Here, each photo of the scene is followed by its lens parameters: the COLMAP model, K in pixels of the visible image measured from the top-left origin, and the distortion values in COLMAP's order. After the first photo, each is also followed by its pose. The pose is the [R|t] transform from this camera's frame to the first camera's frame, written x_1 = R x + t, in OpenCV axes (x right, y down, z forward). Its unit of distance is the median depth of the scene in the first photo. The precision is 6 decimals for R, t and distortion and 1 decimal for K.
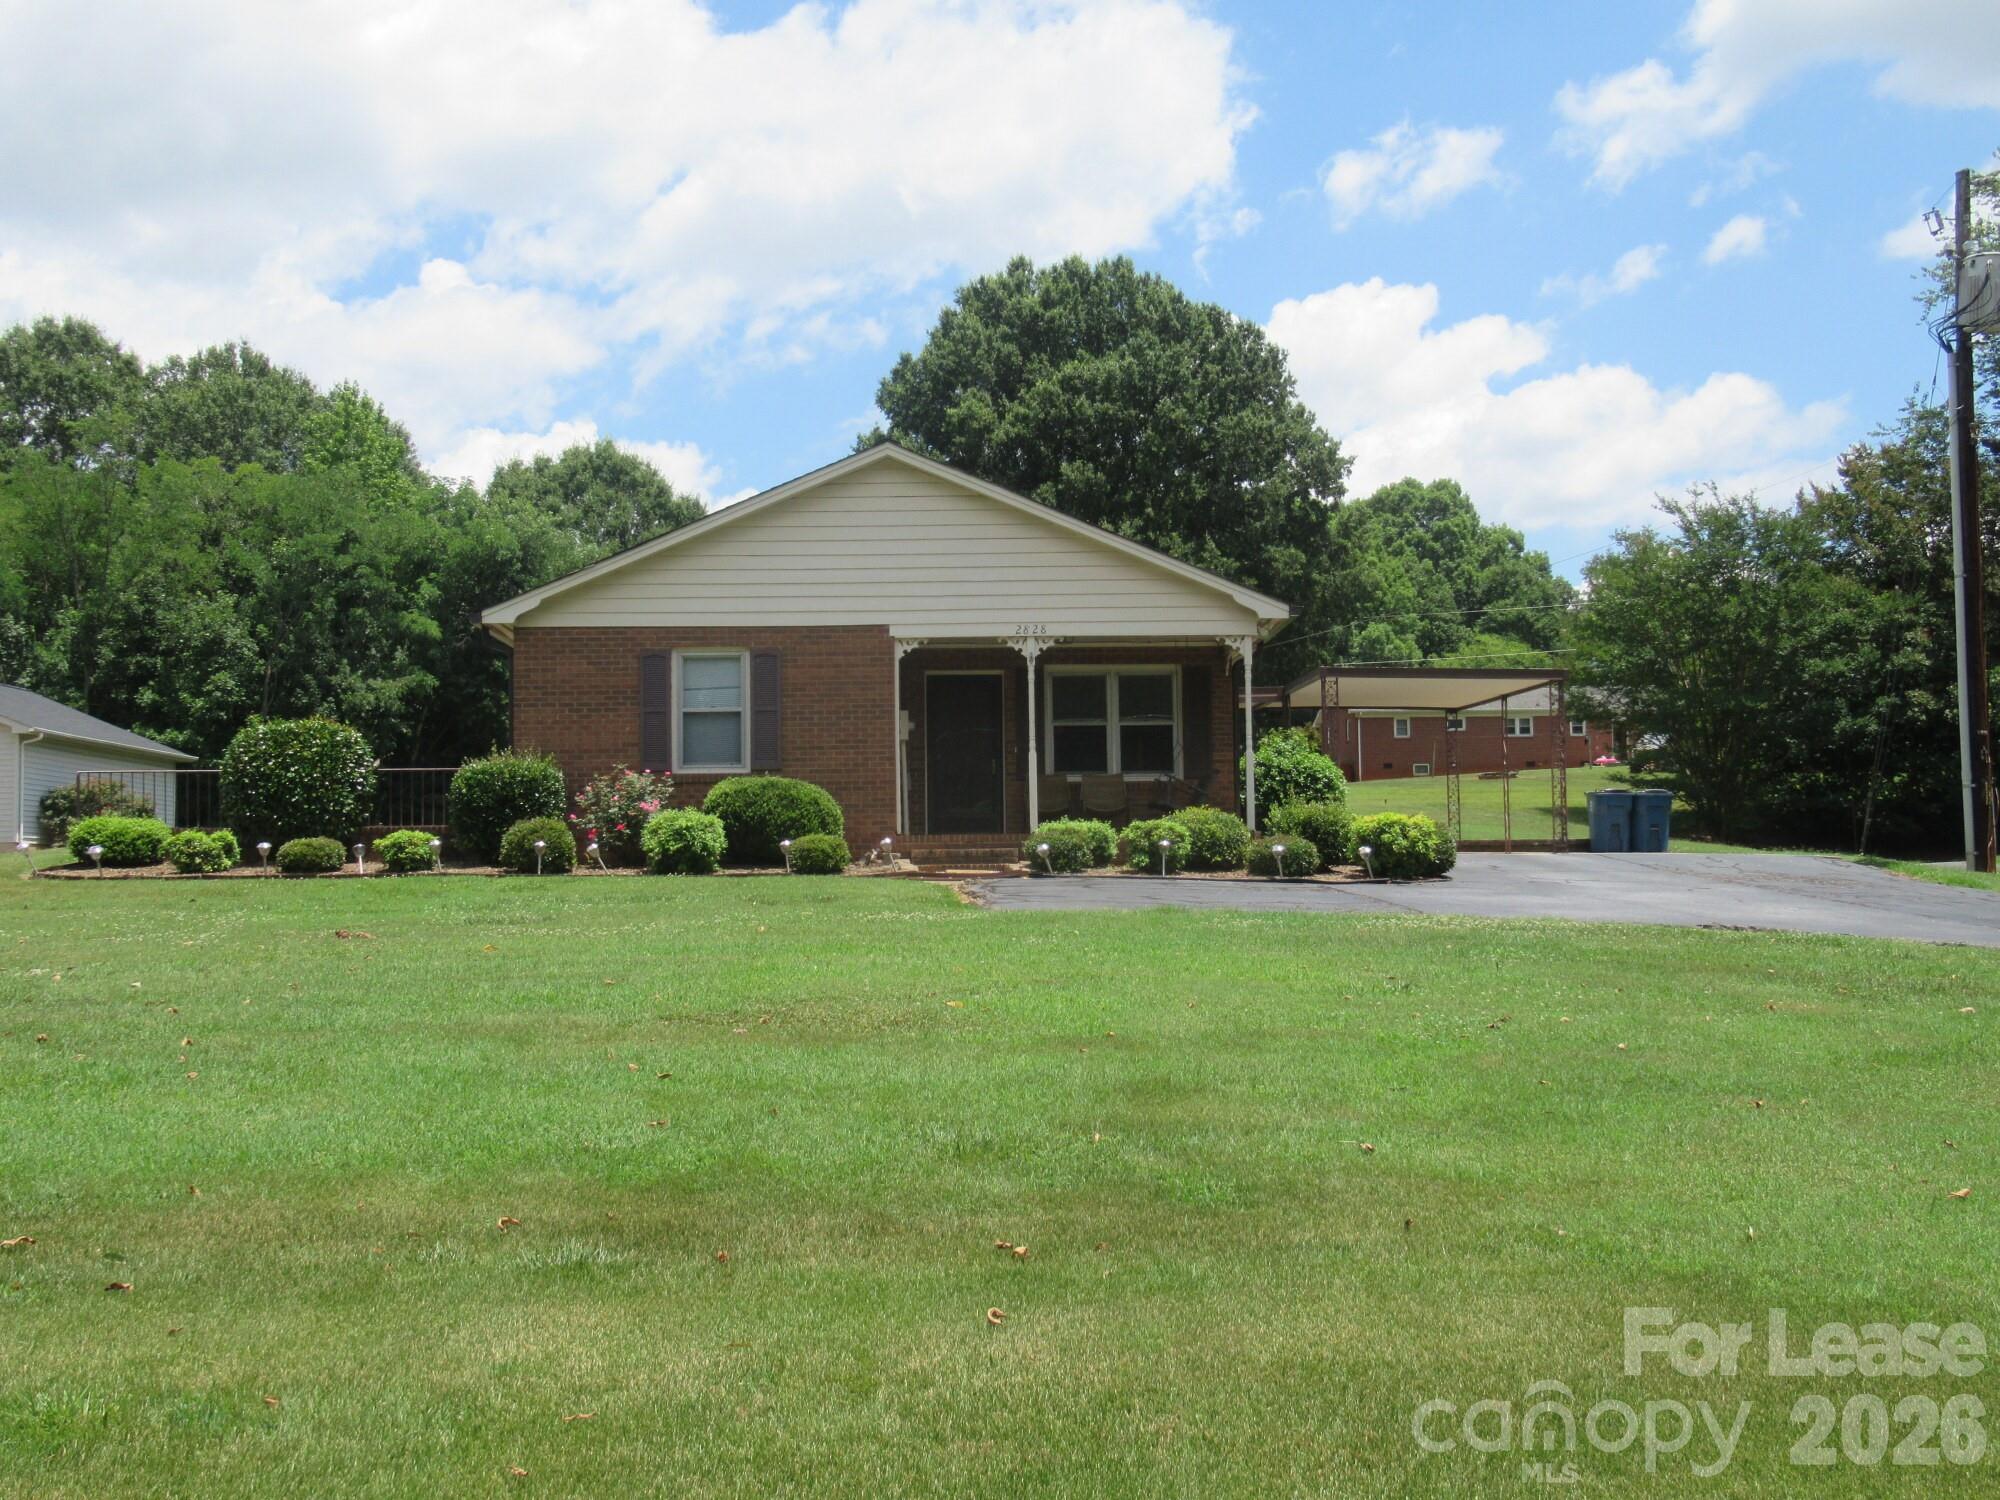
lens RADIAL K [[2006.1, 0, 1003.8], [0, 2006.1, 746.9], [0, 0, 1]] dist [0.012145, 0.000000]
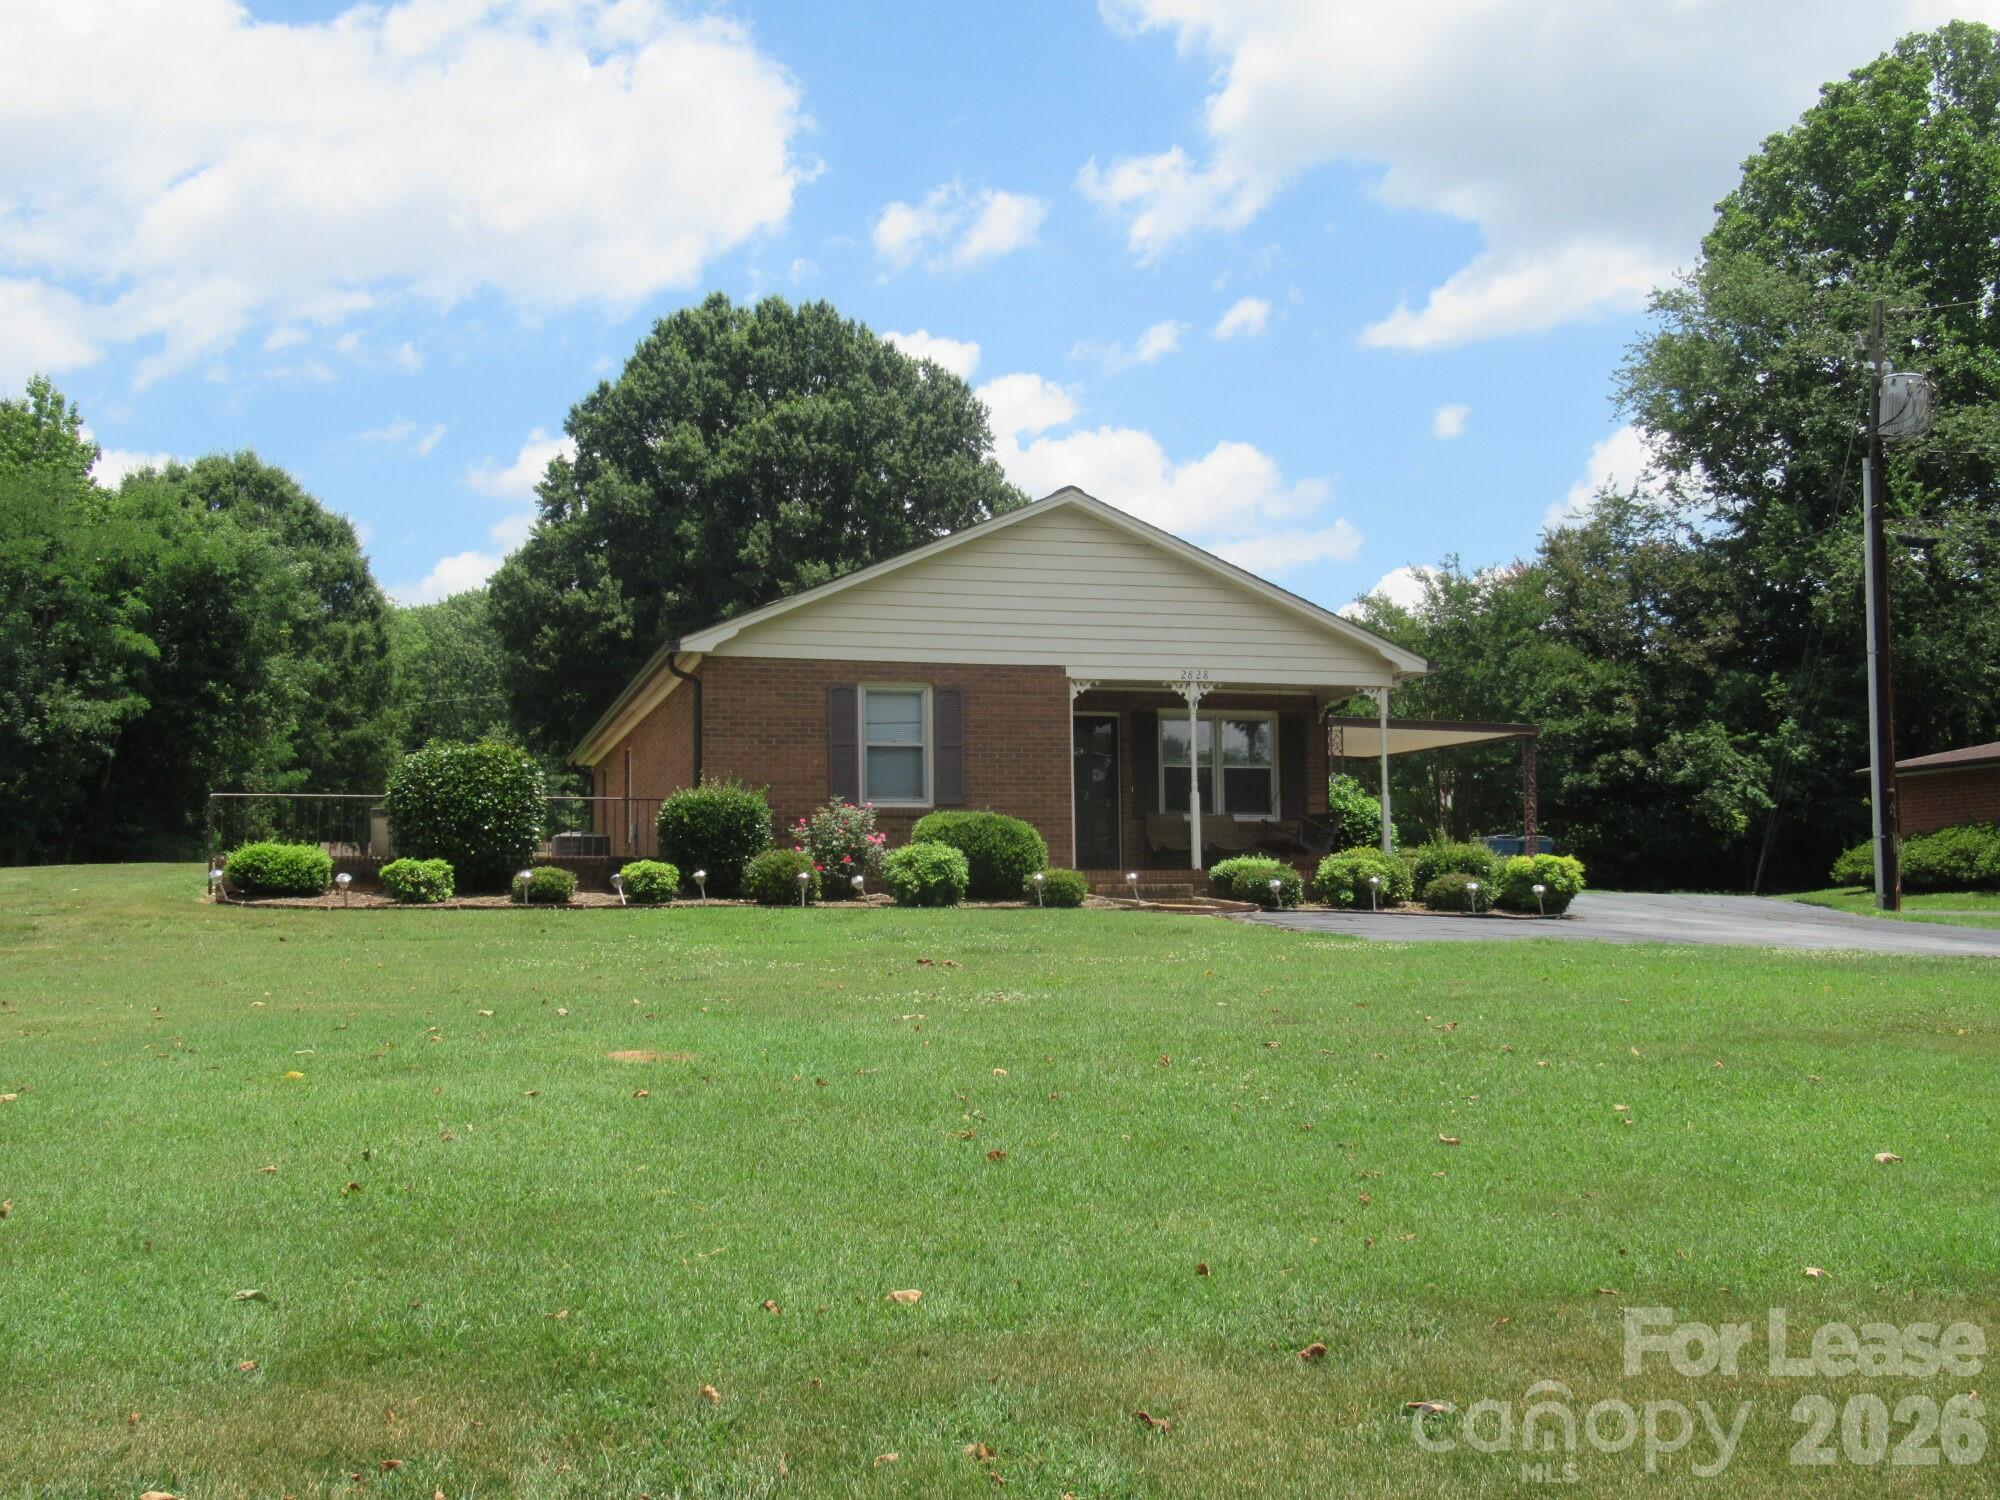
lens RADIAL K [[2006.1, 0, 1006.0], [0, 2006.1, 746.6], [0, 0, 1]] dist [0.012145, 0.000000]
pose [[0.972131, 0.023517, 0.233256, -0.110090], [-0.018618, 0.999558, -0.023181, 0.001669], [-0.233698, 0.018192, 0.972139, 0.002673]]
